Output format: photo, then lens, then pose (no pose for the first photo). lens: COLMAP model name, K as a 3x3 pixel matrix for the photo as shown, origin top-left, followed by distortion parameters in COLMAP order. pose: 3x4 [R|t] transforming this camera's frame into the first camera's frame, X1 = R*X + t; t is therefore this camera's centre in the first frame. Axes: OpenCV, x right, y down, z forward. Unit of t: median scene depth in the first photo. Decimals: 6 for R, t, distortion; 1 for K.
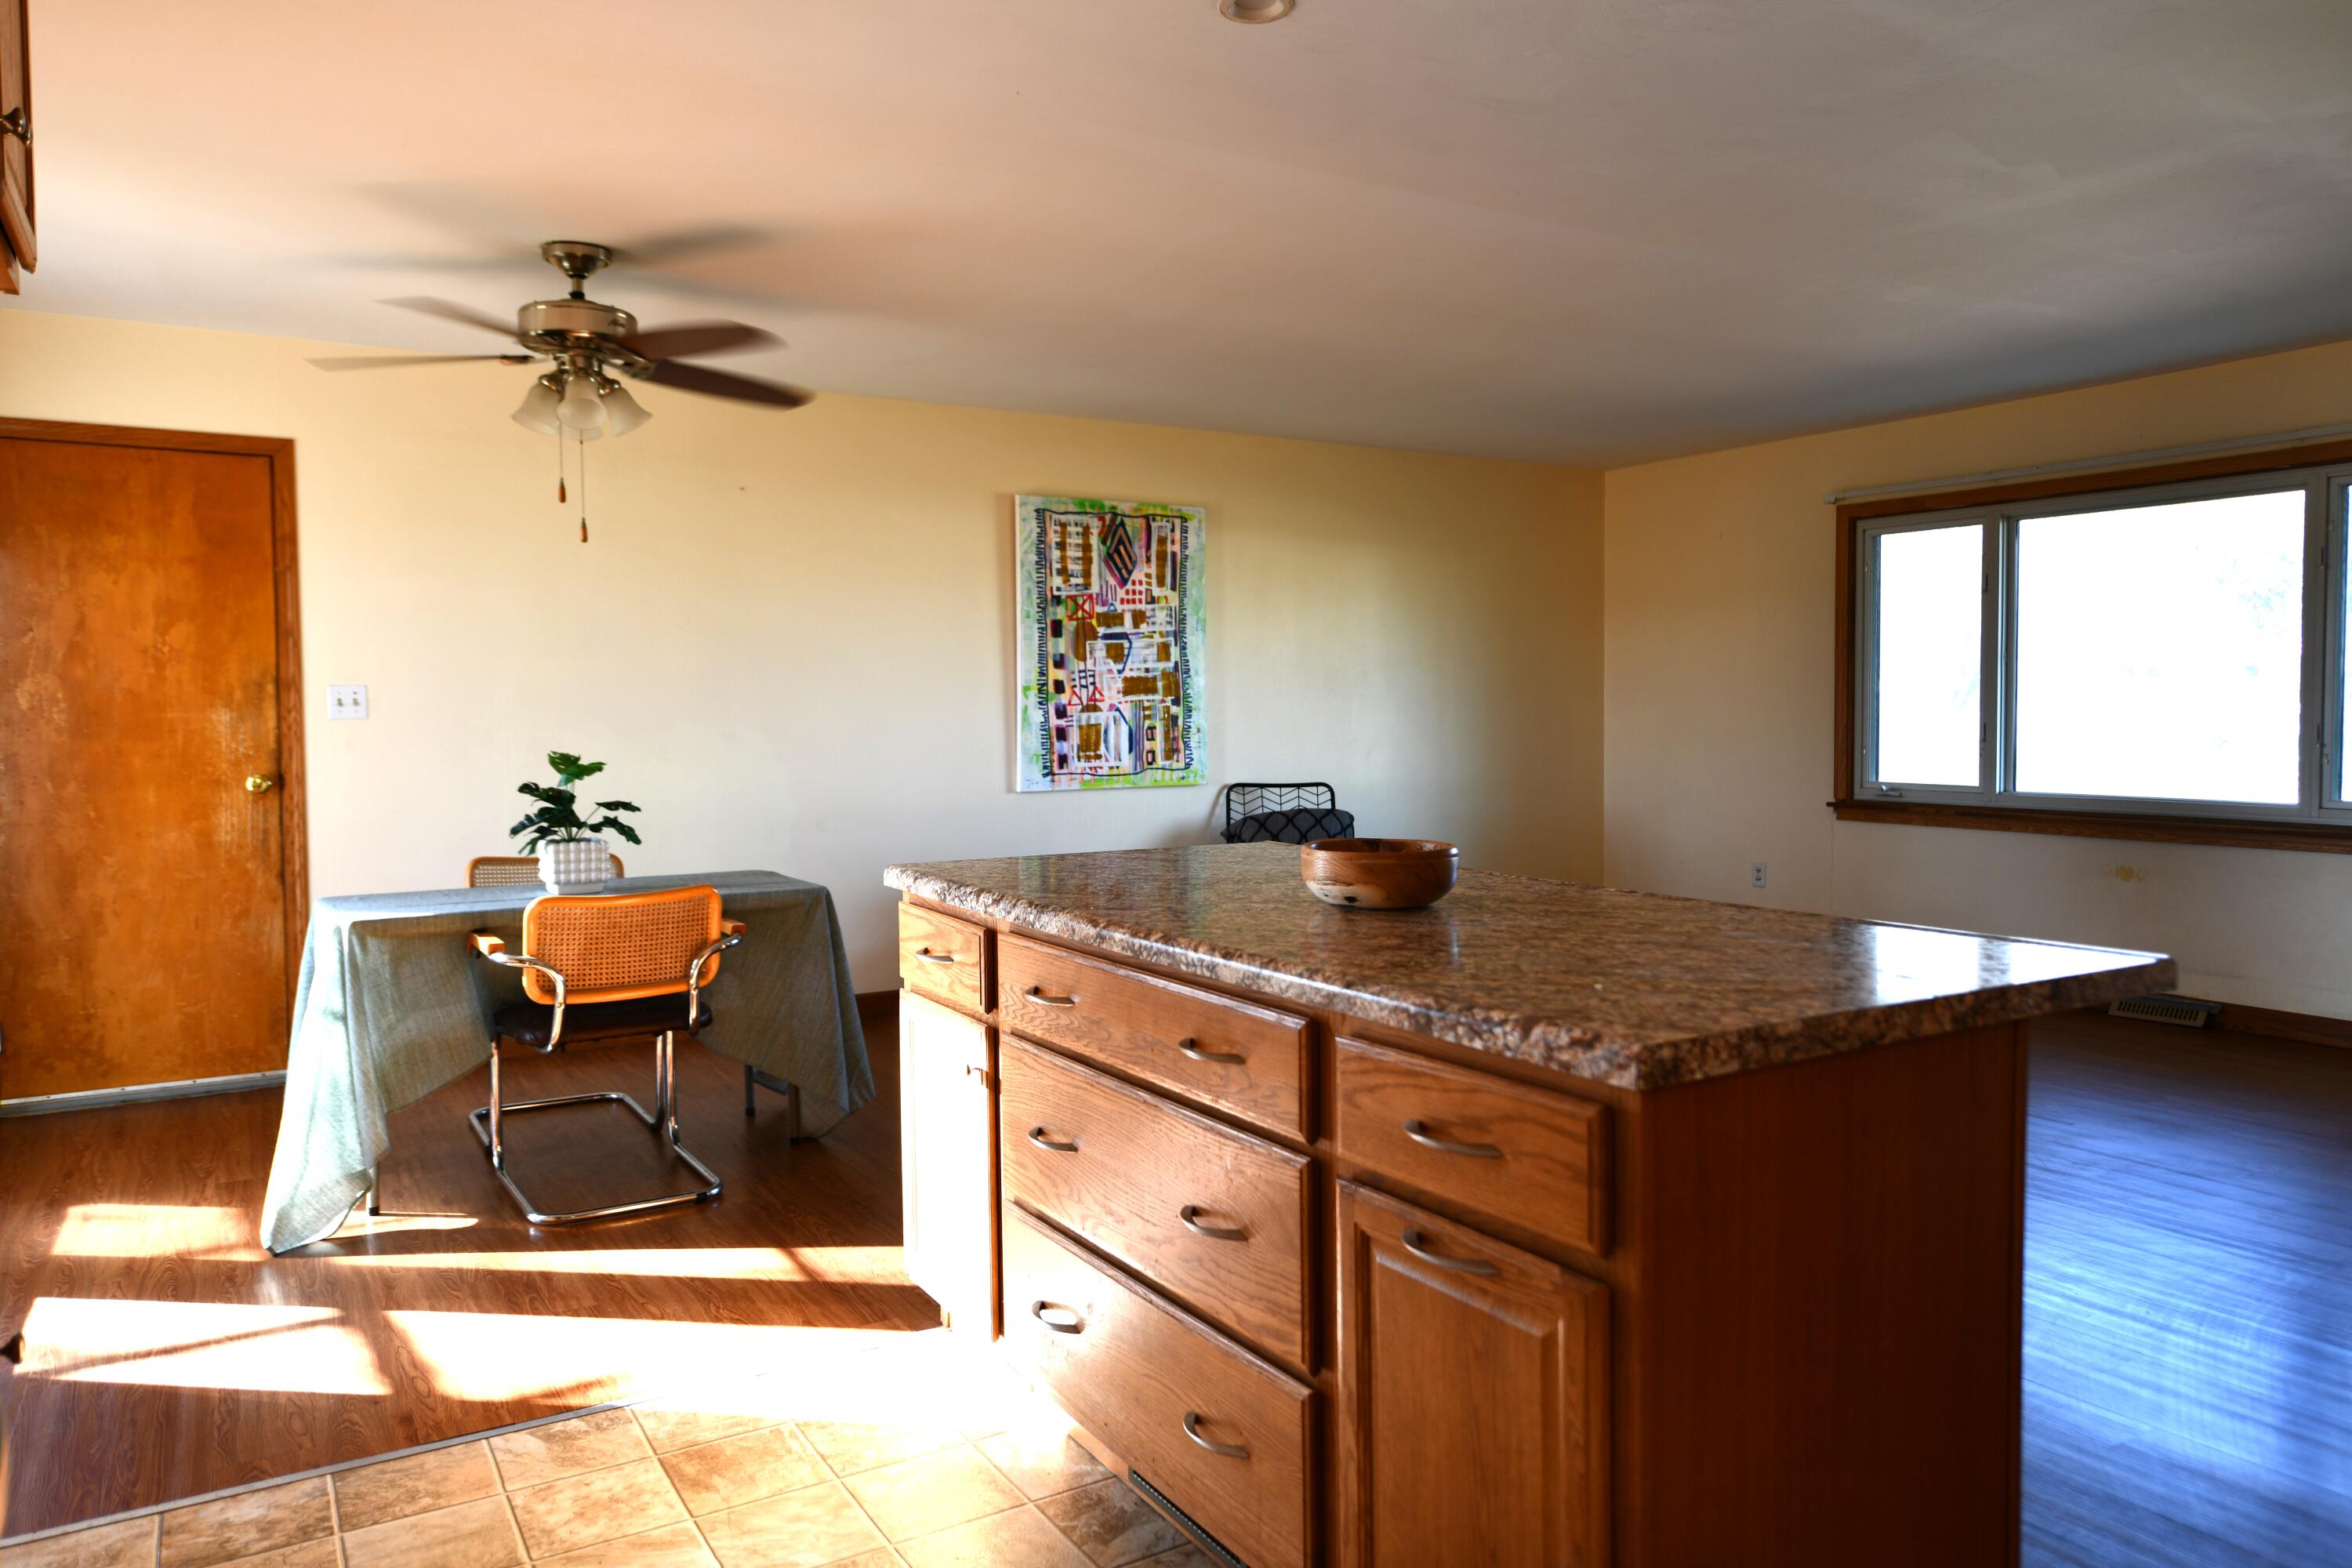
lens RADIAL K [[1572.2, 0, 1190.2], [0, 1572.2, 776.9], [0, 0, 1]] dist [-0.001072, 0.003842]
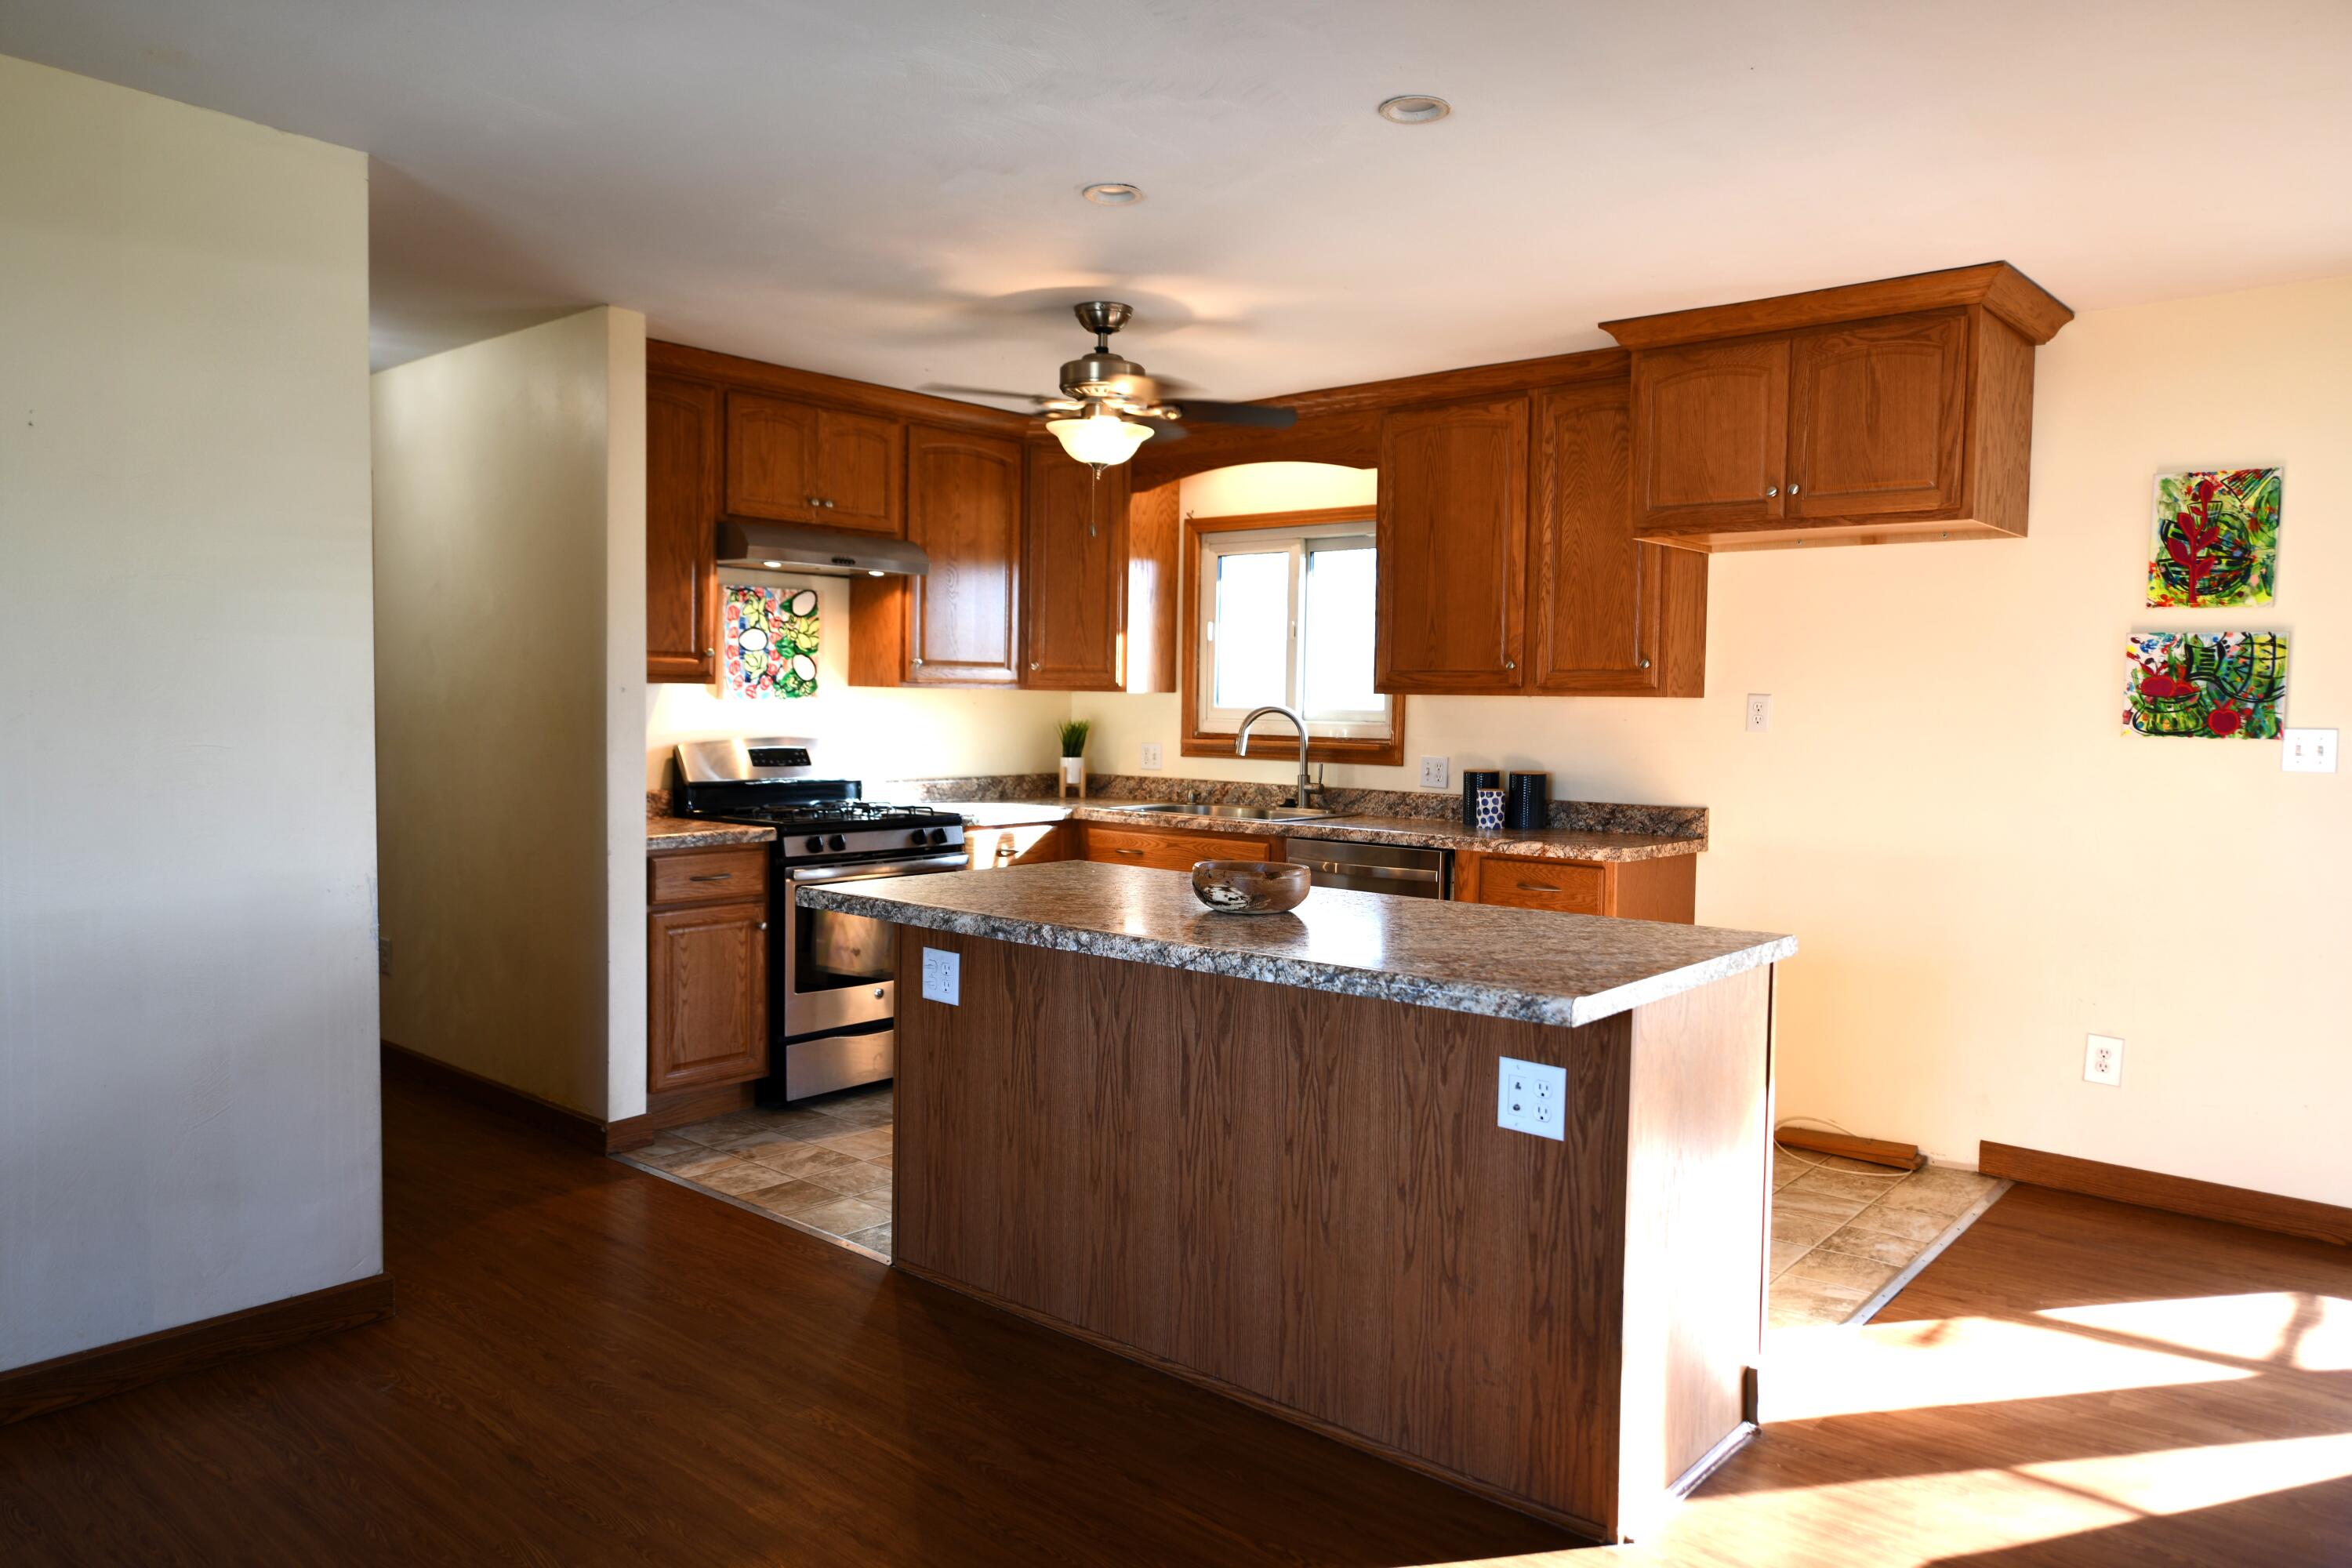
lens RADIAL K [[1572.2, 0, 1183.0], [0, 1572.2, 765.5], [0, 0, 1]] dist [-0.001072, 0.003842]
pose [[-0.948951, 0.008068, -0.315320, 0.480349], [-0.021143, 0.995797, 0.089109, -0.126485], [0.314714, 0.091227, -0.944793, 1.814076]]
